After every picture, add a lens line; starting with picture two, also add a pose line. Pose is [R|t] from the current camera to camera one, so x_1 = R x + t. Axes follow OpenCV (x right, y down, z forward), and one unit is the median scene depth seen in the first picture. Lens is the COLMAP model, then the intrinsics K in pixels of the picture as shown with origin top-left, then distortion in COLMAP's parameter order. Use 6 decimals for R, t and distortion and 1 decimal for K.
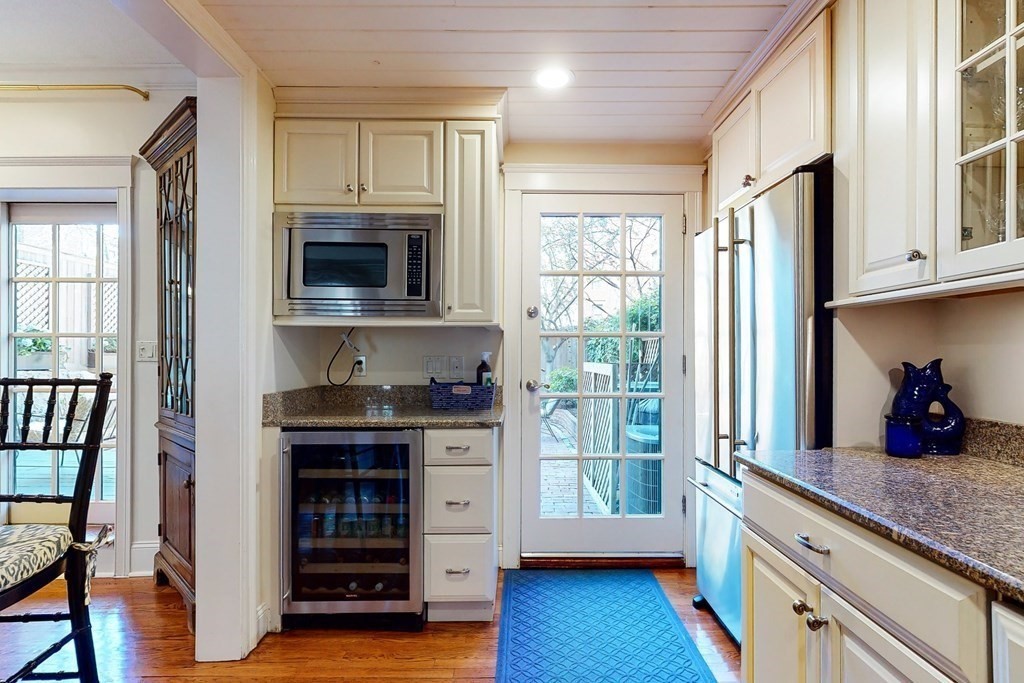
lens RADIAL K [[475.0, 0, 511.8], [0, 475.0, 350.6], [0, 0, 1]] dist [-0.001385, -0.000584]
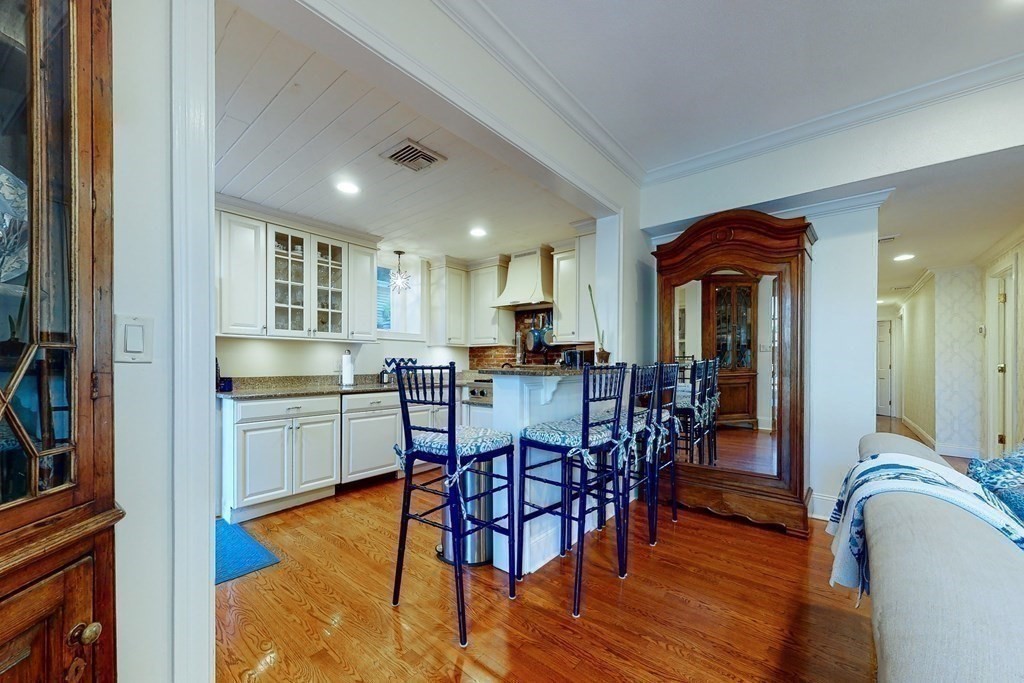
lens RADIAL K [[402.6, 0, 528.1], [0, 402.6, 364.8], [0, 0, 1]] dist [-0.000467, -0.000033]
pose [[-0.775657, -0.009459, 0.631084, -2.967550], [-0.007220, 0.999955, 0.006113, 0.048308], [-0.631114, 0.000185, -0.775690, 2.481350]]
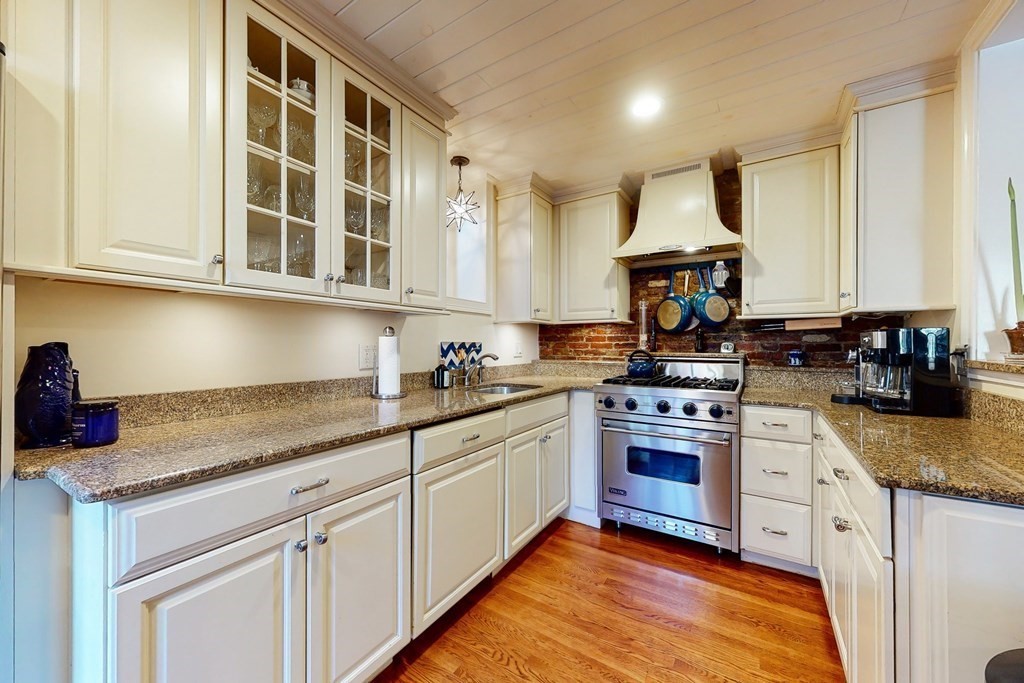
lens RADIAL K [[378.9, 0, 513.3], [0, 378.9, 342.6], [0, 0, 1]] dist [-0.000608, 0.000127]
pose [[-0.842507, -0.002758, 0.538679, -0.419159], [-0.005971, 0.999973, -0.004220, 0.020416], [-0.538653, -0.006772, -0.842501, 1.722515]]
